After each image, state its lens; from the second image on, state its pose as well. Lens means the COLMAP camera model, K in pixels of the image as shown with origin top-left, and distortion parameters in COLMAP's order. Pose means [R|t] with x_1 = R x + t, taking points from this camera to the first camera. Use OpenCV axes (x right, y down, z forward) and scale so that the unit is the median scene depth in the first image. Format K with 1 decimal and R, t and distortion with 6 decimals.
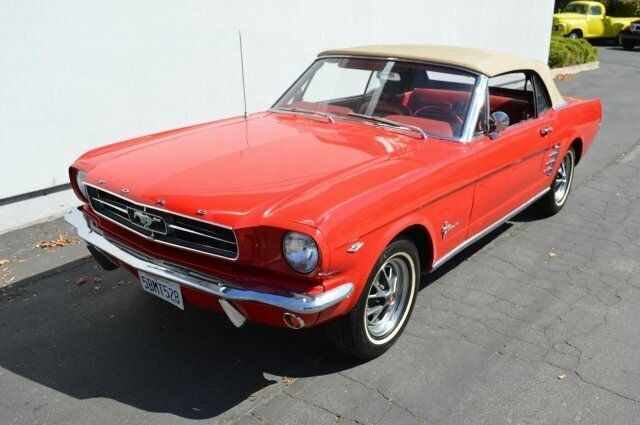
lens RADIAL K [[664.0, 0, 325.7], [0, 664.0, 213.2], [0, 0, 1]] dist [-0.021271, 0.000000]
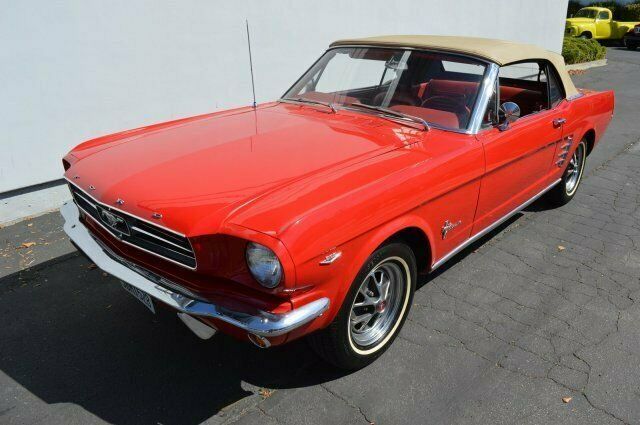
lens RADIAL K [[539.3, 0, 320.7], [0, 539.3, 208.7], [0, 0, 1]] dist [-0.063146, 0.017478]
pose [[0.995510, 0.017981, -0.092934, 0.067806], [-0.013841, 0.998891, 0.044996, -0.032055], [0.093640, -0.043507, 0.994655, 0.212246]]
